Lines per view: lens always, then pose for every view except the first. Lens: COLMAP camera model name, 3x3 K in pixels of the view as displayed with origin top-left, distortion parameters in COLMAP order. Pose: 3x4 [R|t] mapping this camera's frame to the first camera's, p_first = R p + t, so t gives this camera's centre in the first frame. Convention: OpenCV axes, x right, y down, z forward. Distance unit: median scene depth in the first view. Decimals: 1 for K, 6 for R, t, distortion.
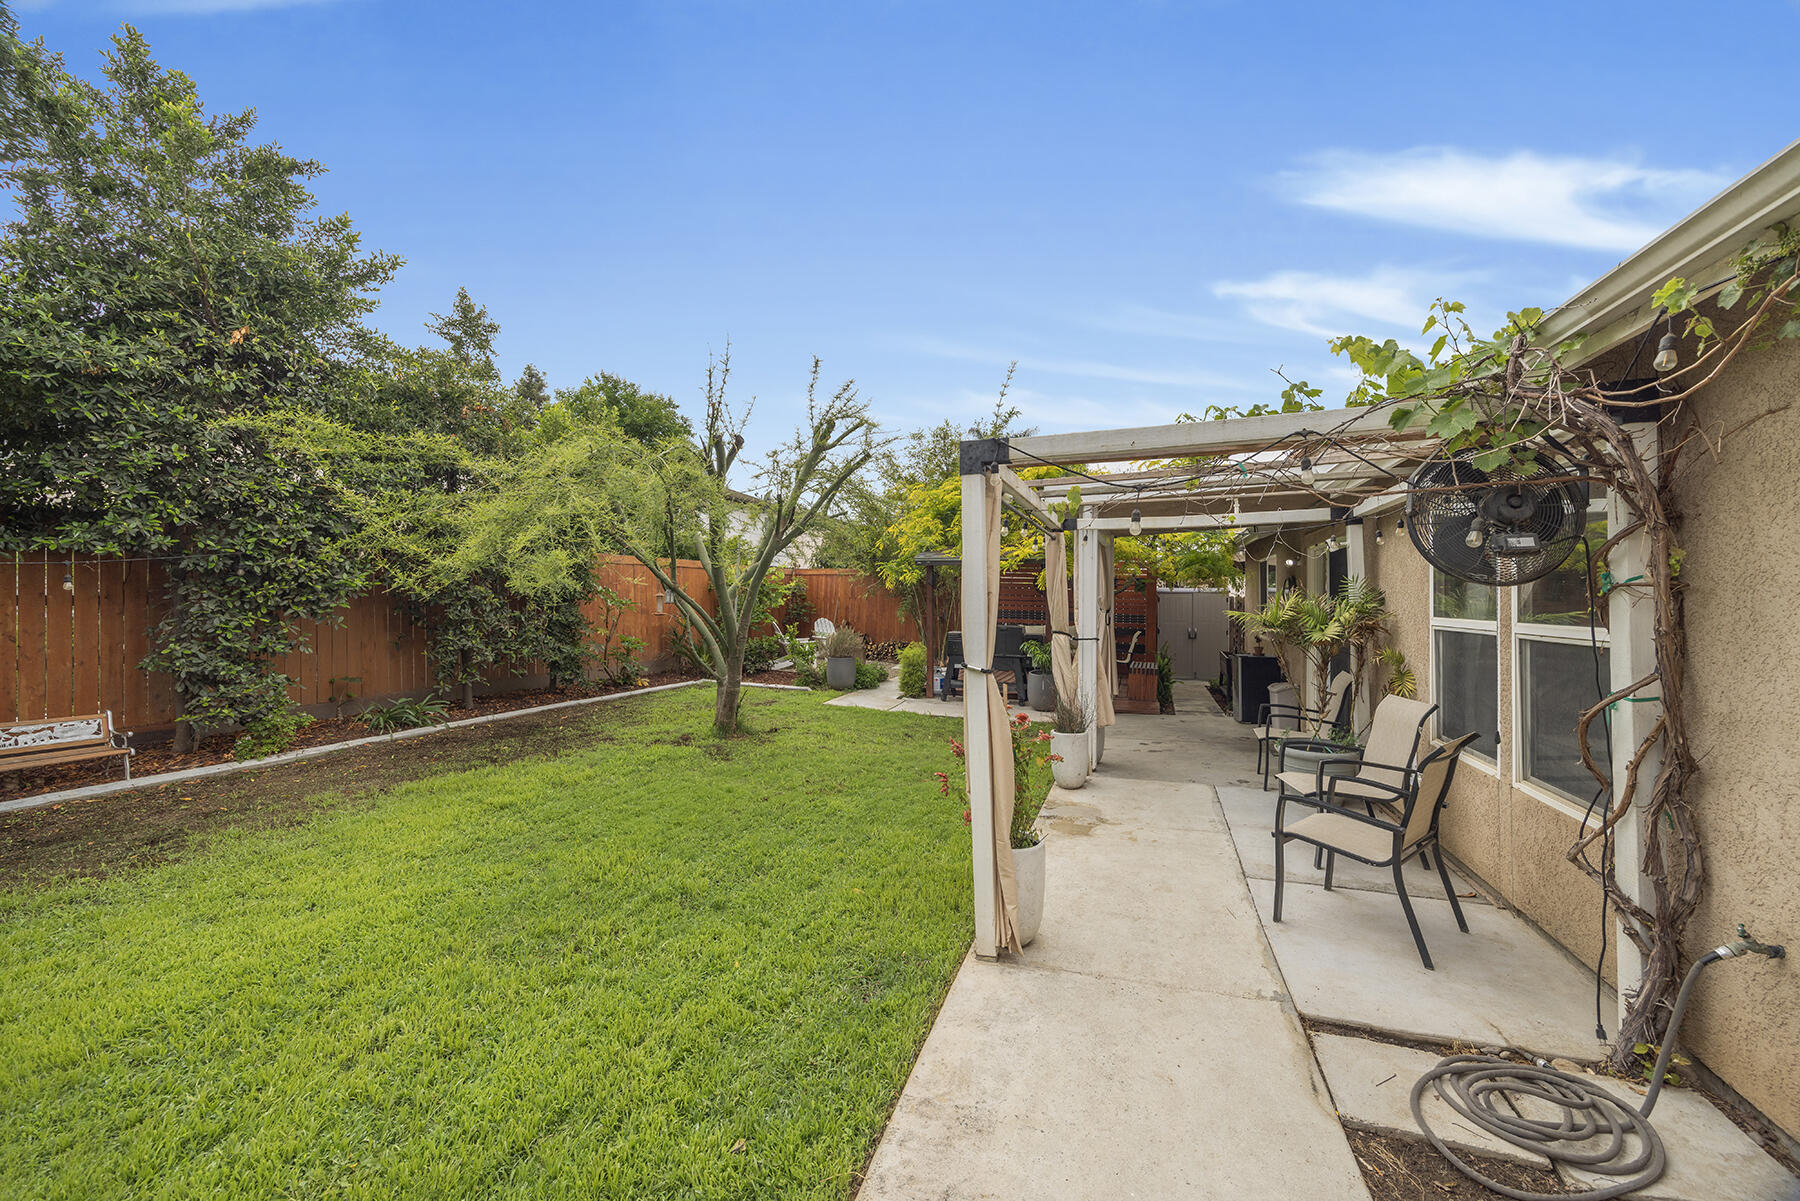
lens RADIAL K [[684.2, 0, 905.5], [0, 684.2, 601.5], [0, 0, 1]] dist [-0.001499, 0.000511]
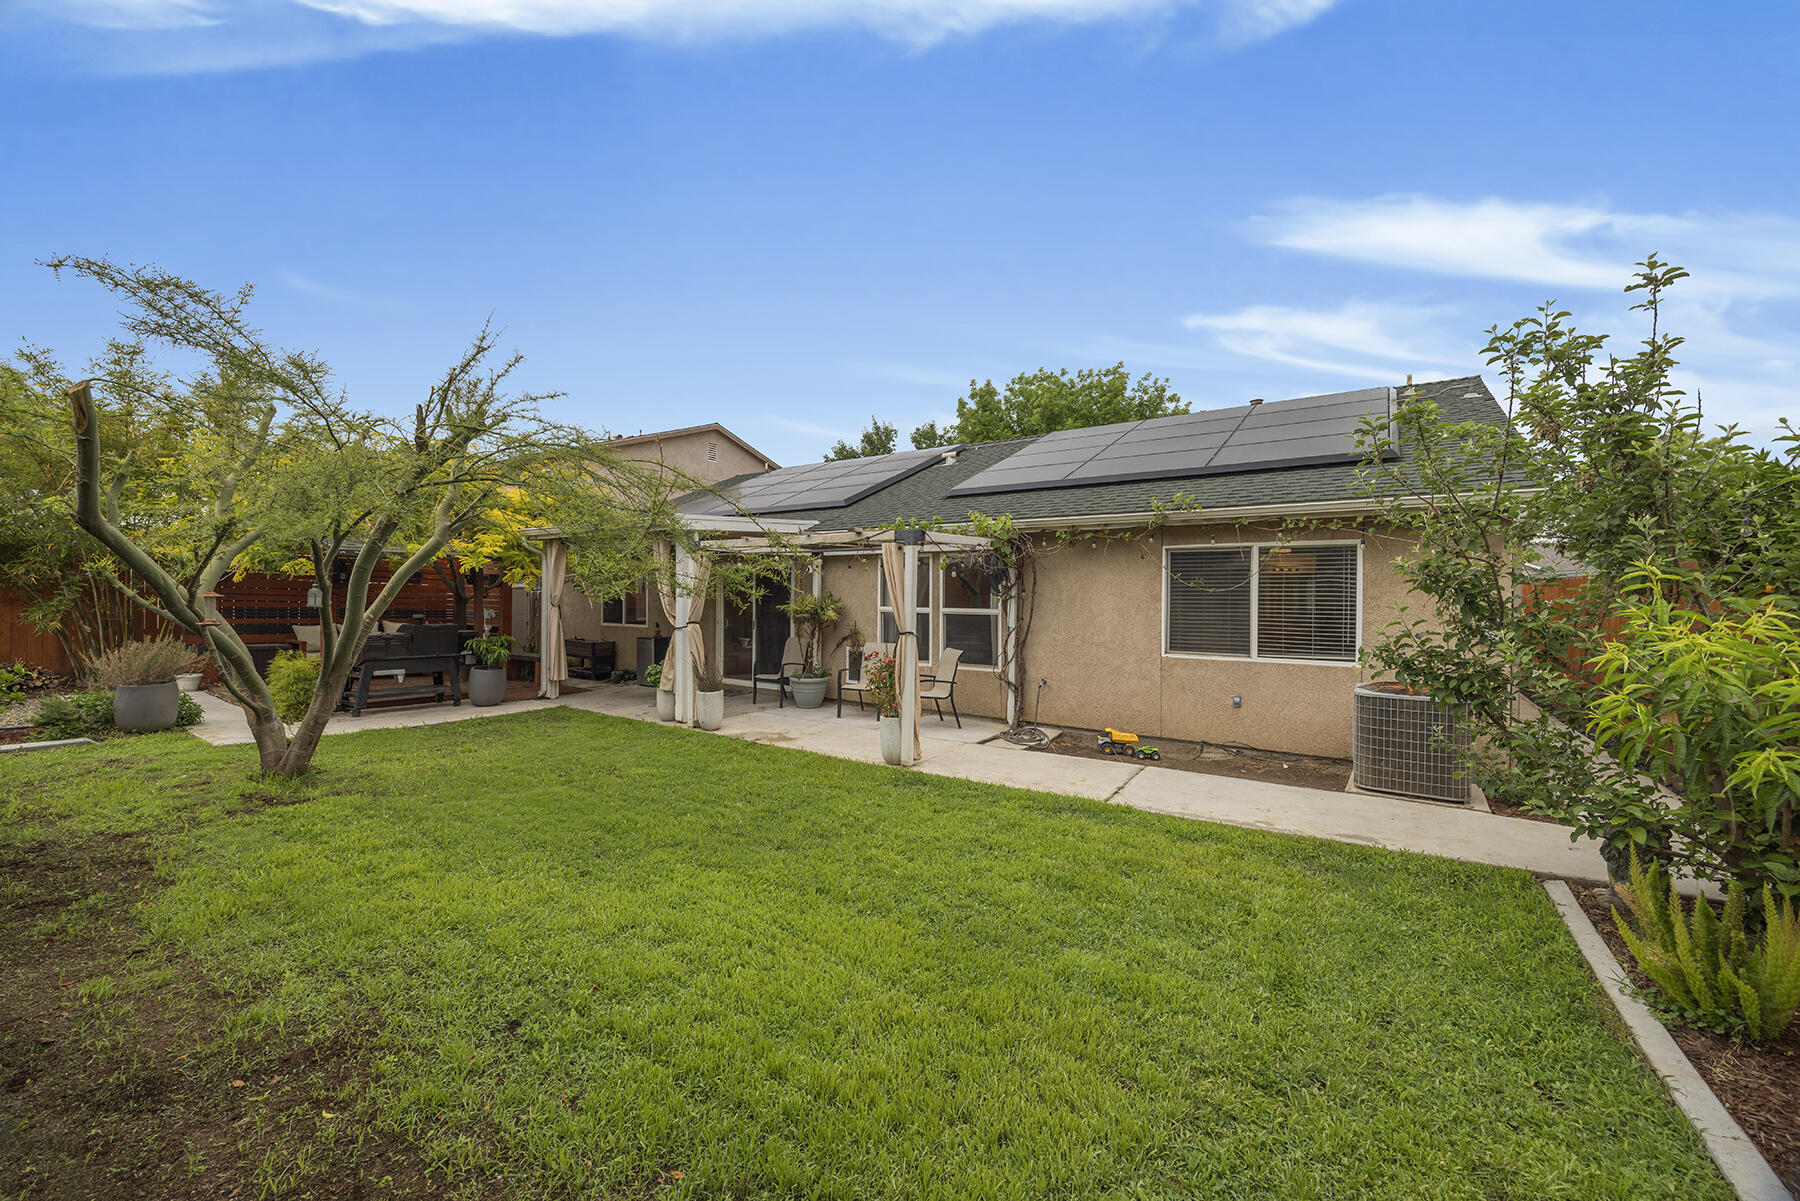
lens RADIAL K [[684.2, 0, 905.5], [0, 684.2, 601.5], [0, 0, 1]] dist [-0.001499, 0.000511]
pose [[0.266897, -0.011443, 0.963657, -0.970481], [-0.003414, 0.999912, 0.012819, -0.015881], [-0.963719, -0.006712, 0.266835, 0.213315]]
